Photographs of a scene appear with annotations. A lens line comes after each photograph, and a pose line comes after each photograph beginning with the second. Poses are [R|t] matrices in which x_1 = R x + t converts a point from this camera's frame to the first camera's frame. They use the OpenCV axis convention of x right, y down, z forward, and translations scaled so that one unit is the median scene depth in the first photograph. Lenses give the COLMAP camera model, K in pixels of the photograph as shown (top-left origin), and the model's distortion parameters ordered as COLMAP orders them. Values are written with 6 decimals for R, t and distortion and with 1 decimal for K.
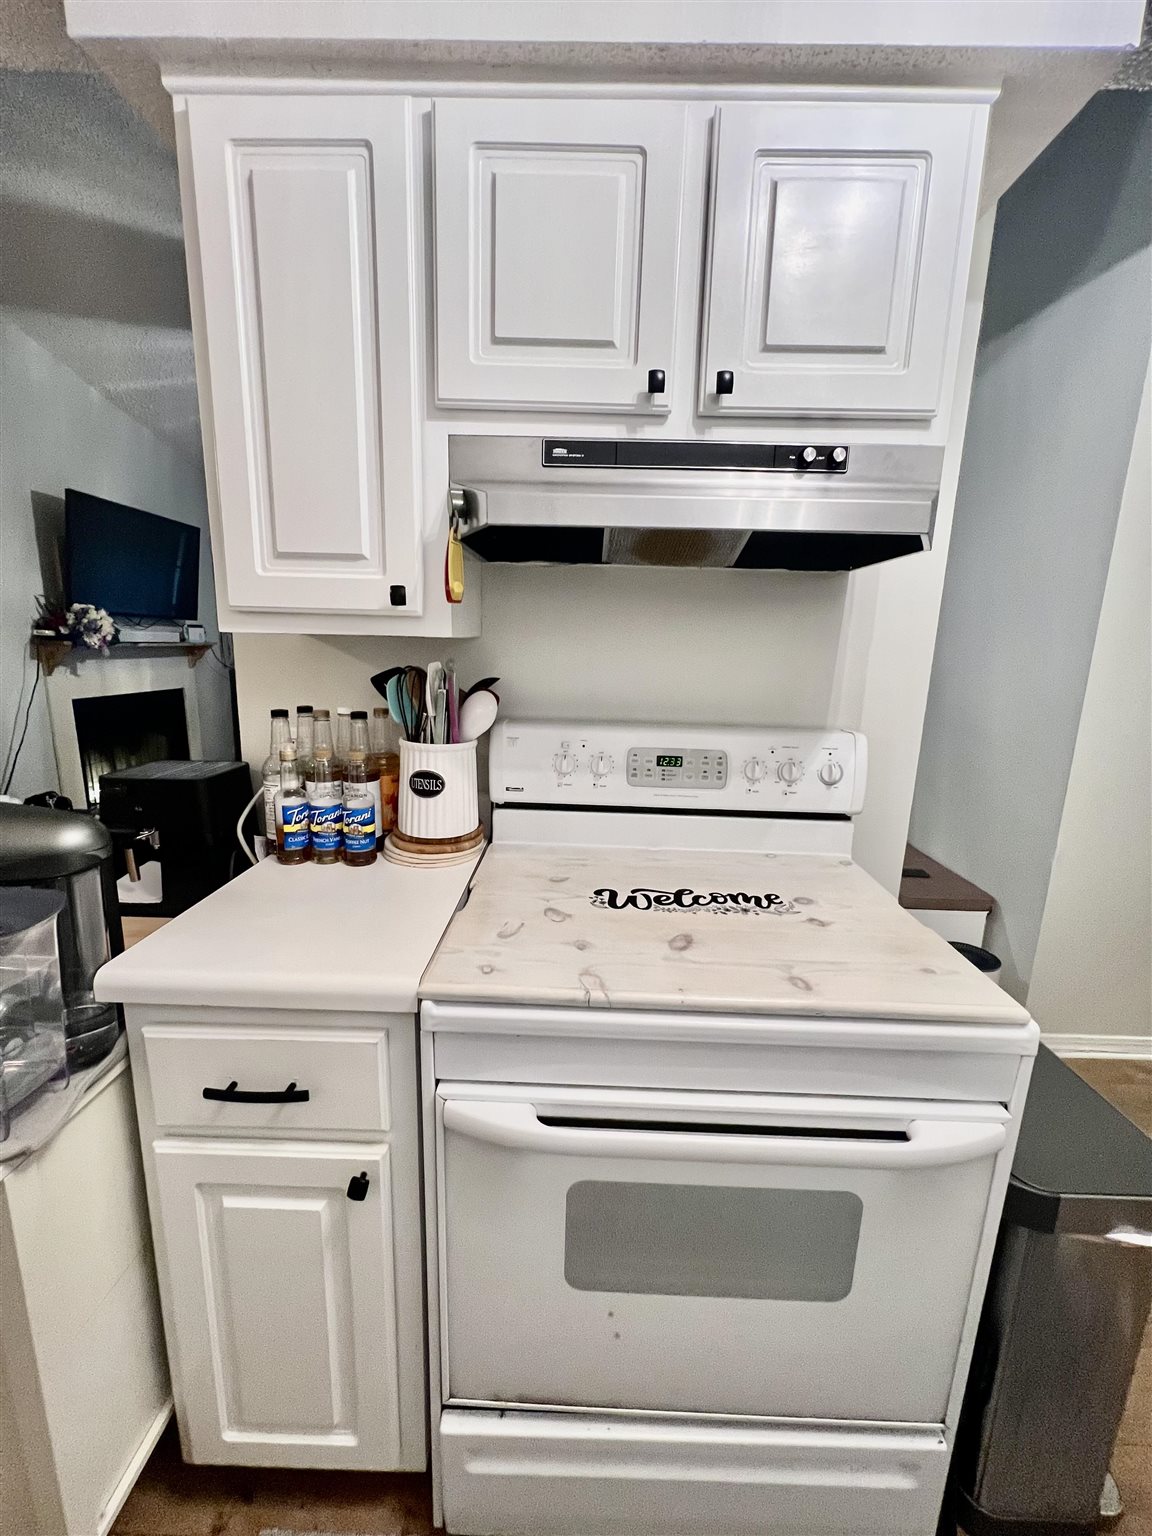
lens RADIAL K [[614.1, 0, 578.3], [0, 614.1, 769.9], [0, 0, 1]] dist [-0.001611, -0.000267]
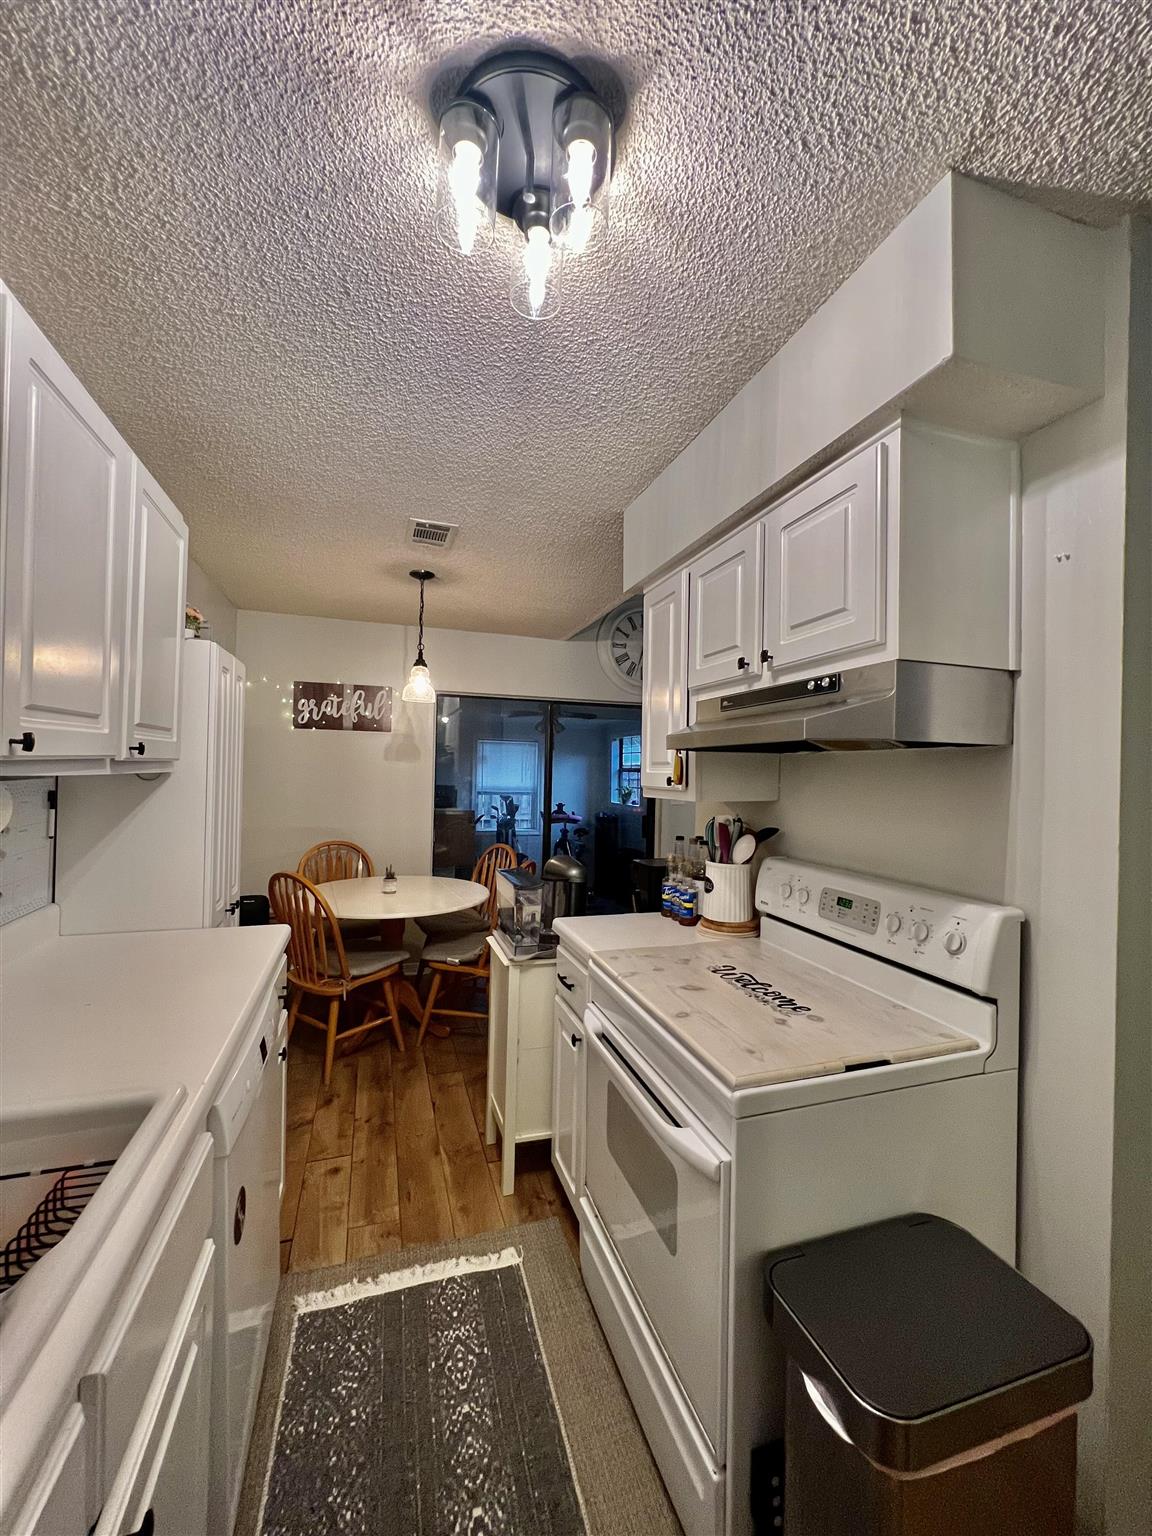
lens RADIAL K [[617.4, 0, 575.6], [0, 617.4, 767.4], [0, 0, 1]] dist [0.000222, -0.000041]
pose [[0.320062, -0.028970, -0.946954, 1.394159], [-0.201699, 0.974534, -0.097986, -0.058317], [0.925677, 0.222361, 0.306068, 0.065226]]
